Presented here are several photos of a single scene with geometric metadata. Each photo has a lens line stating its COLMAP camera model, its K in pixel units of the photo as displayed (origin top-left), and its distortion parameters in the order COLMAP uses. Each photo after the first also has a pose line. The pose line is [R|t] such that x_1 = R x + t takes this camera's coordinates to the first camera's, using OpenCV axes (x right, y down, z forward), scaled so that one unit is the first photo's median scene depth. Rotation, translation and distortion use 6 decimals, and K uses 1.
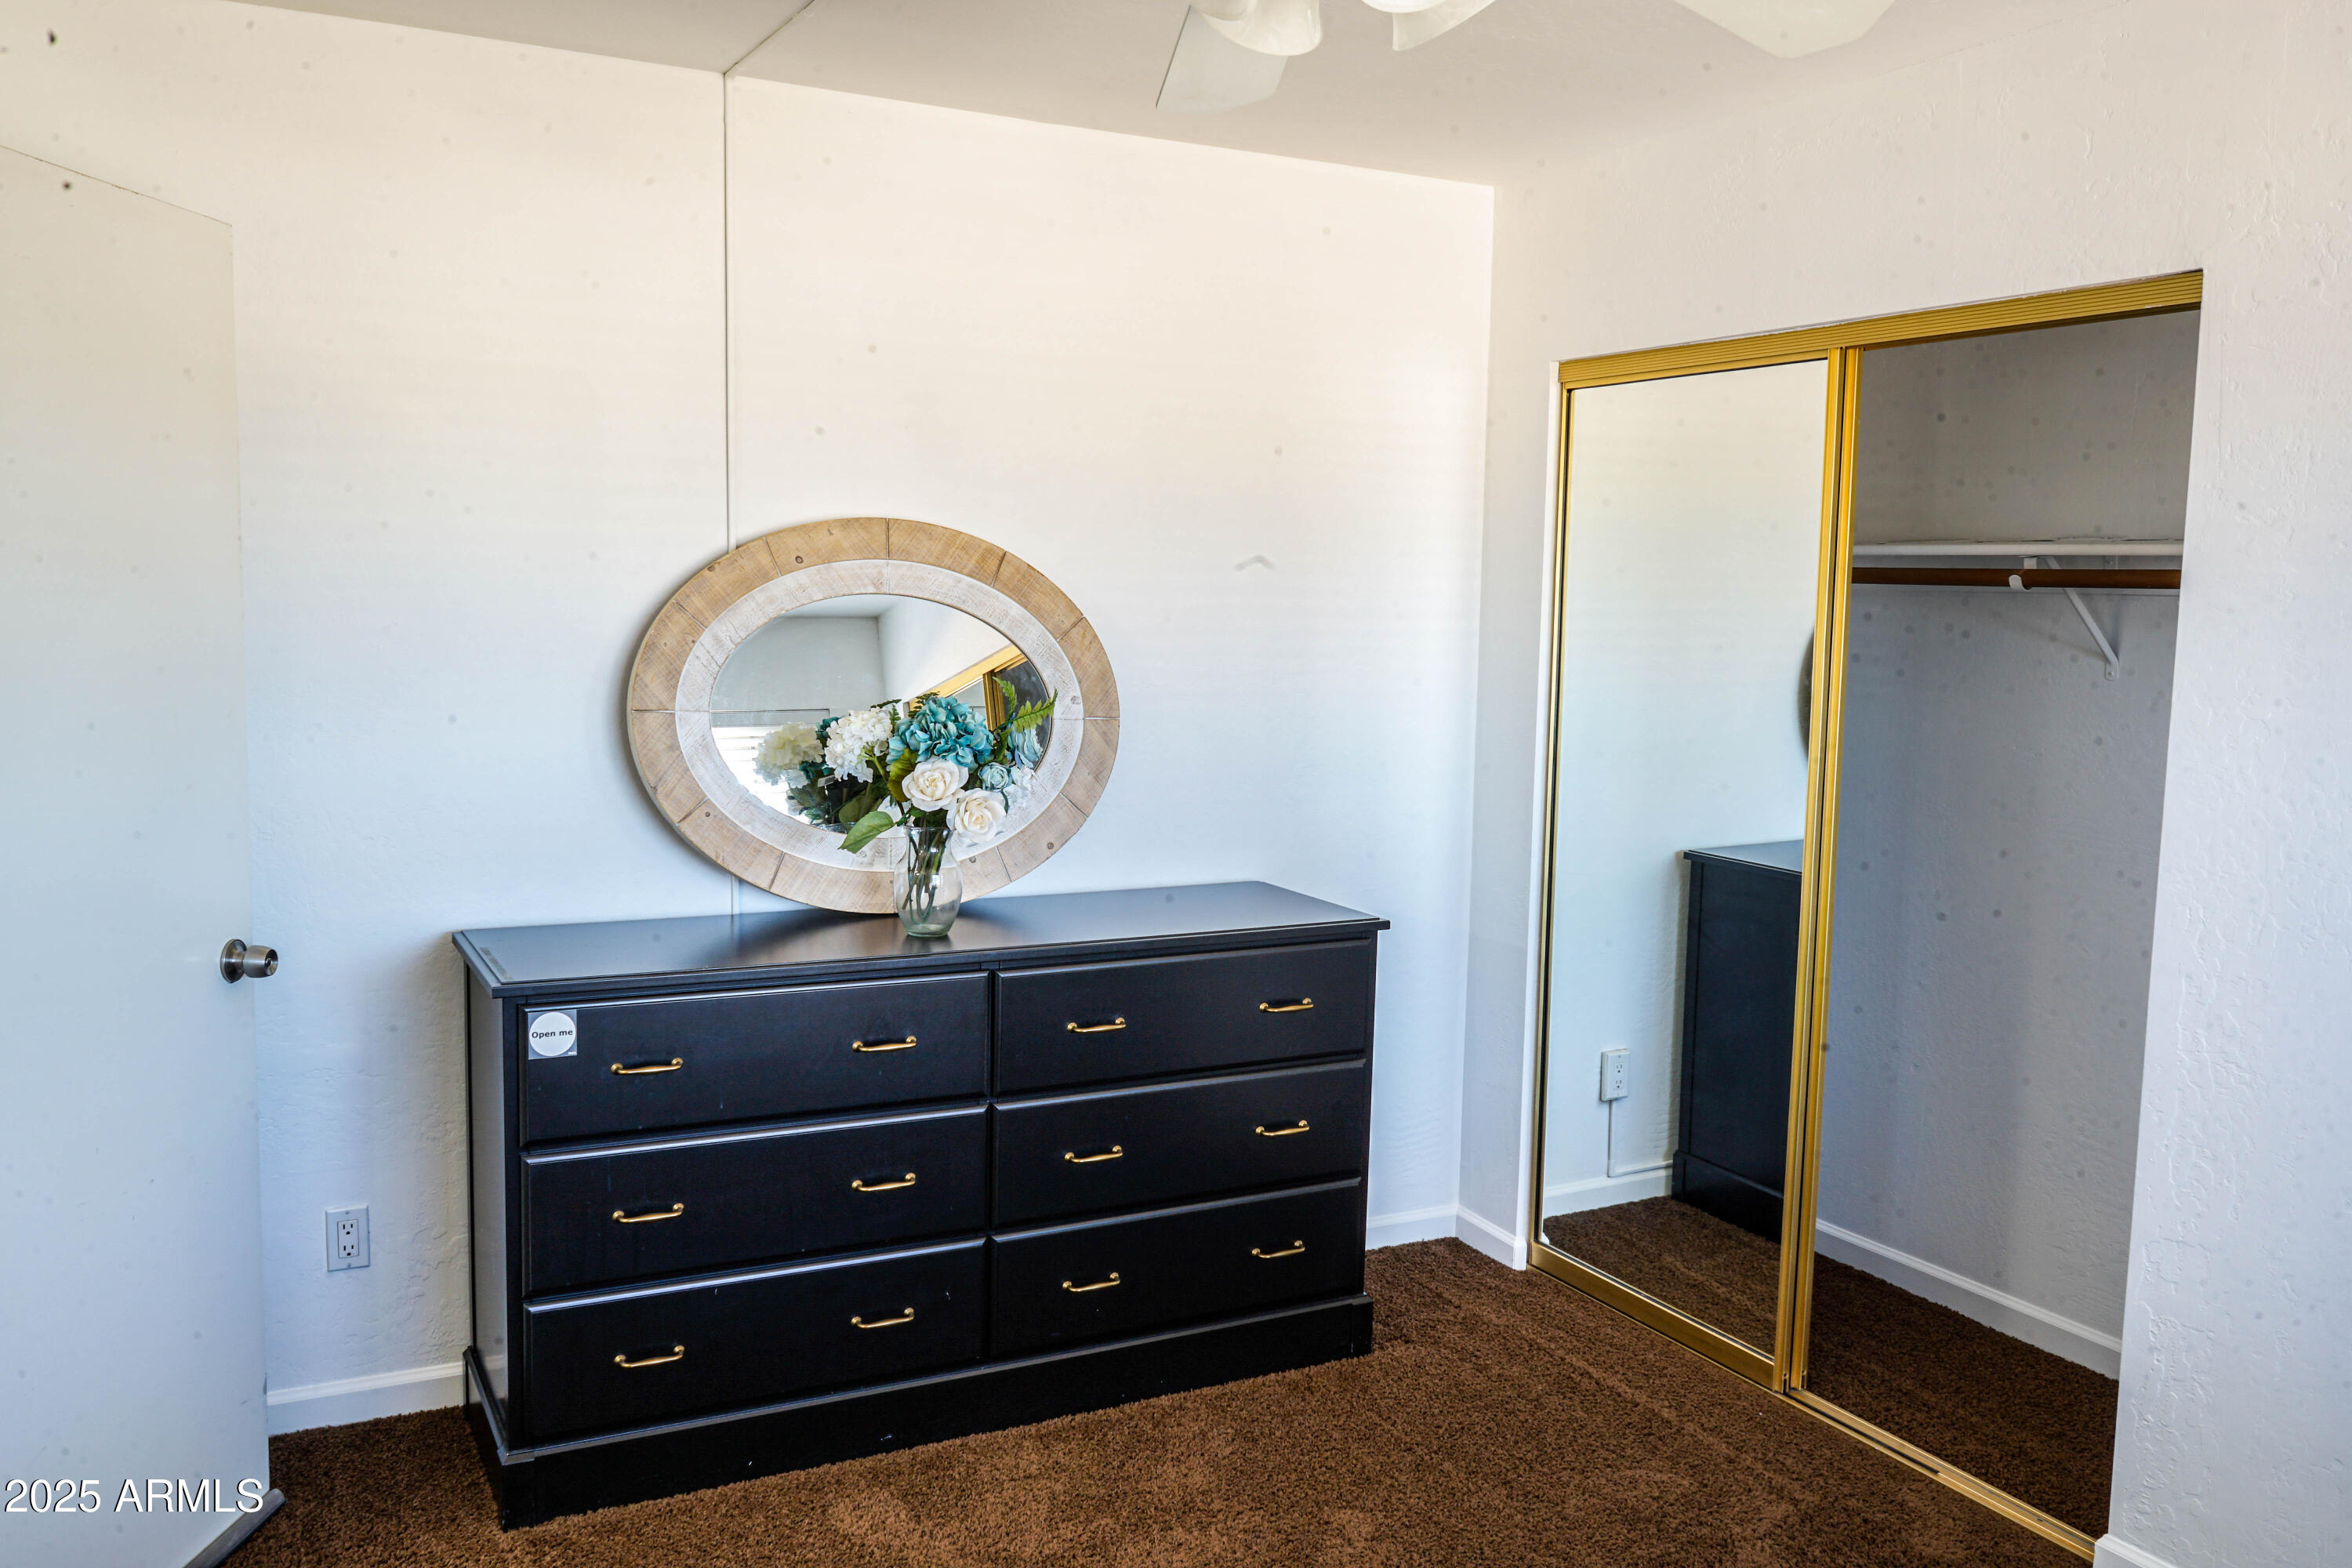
lens RADIAL K [[1857.7, 0, 1176.0], [0, 1857.7, 784.0], [0, 0, 1]] dist [0.006929, 0.003608]
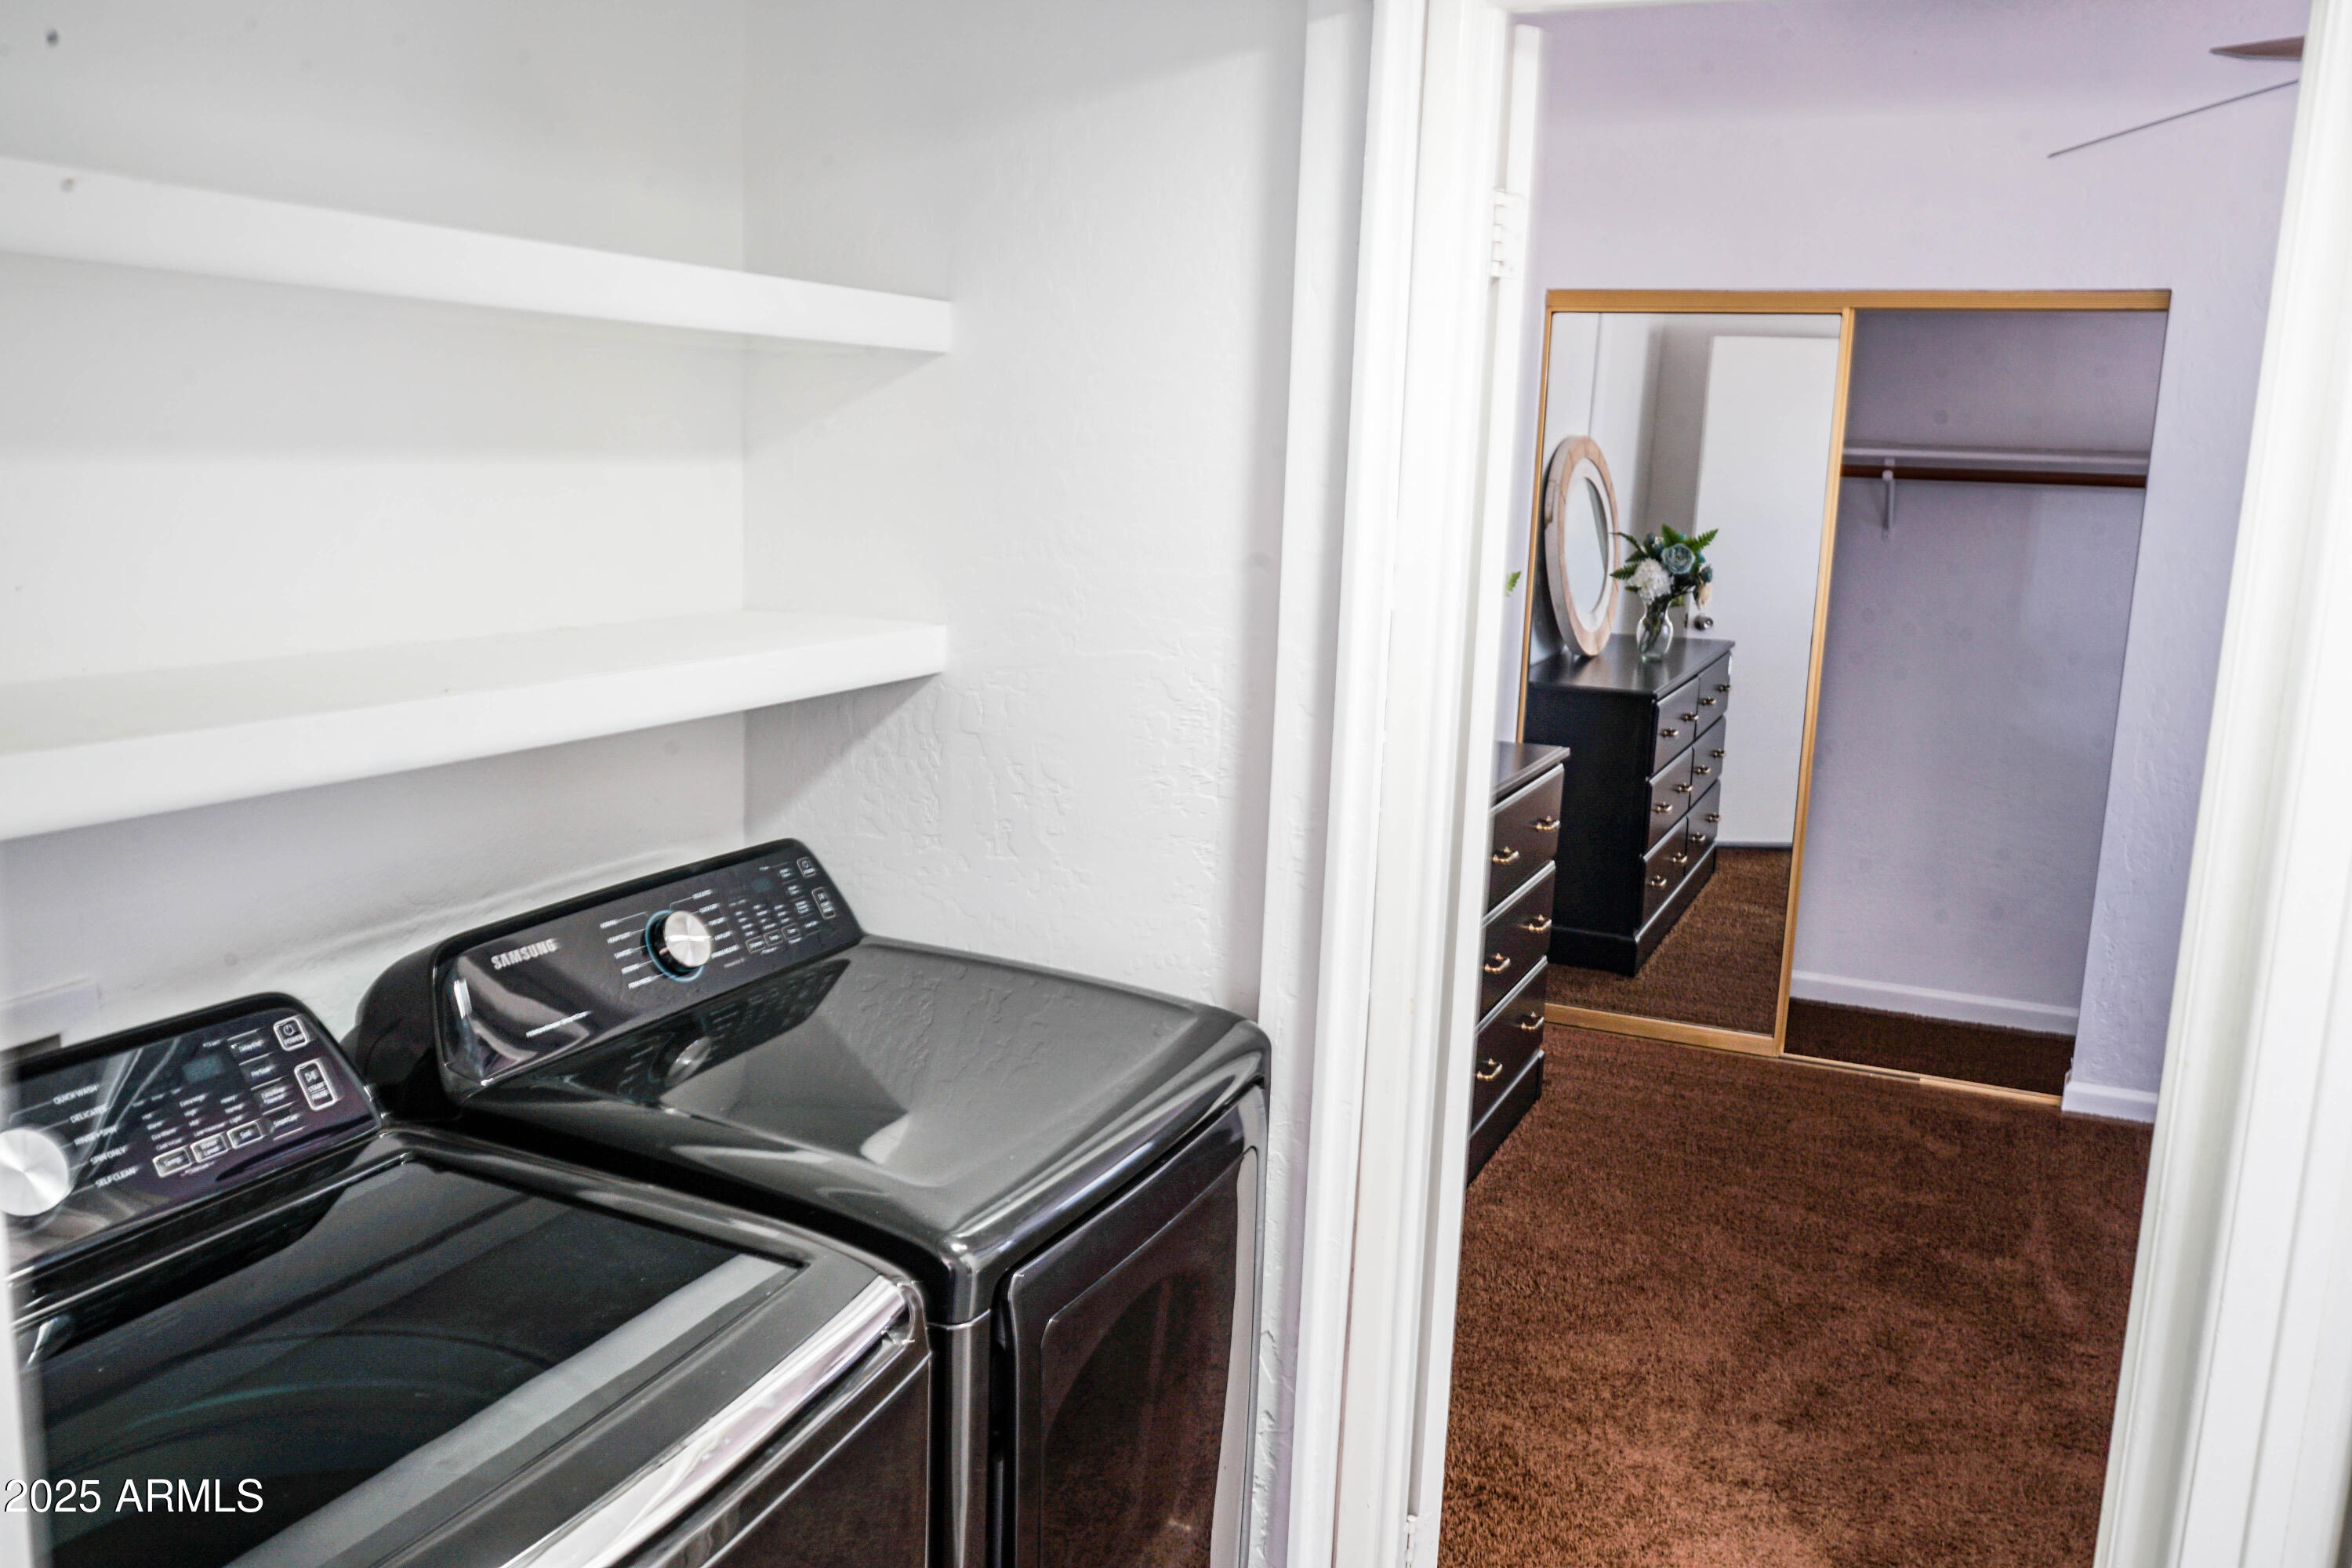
lens RADIAL K [[1857.7, 0, 1176.0], [0, 1857.7, 784.0], [0, 0, 1]] dist [0.006929, 0.003608]
pose [[0.783438, -0.102213, 0.613007, -0.913308], [0.048915, 0.993464, 0.103136, -0.047771], [-0.619542, -0.050816, 0.783317, 0.203437]]
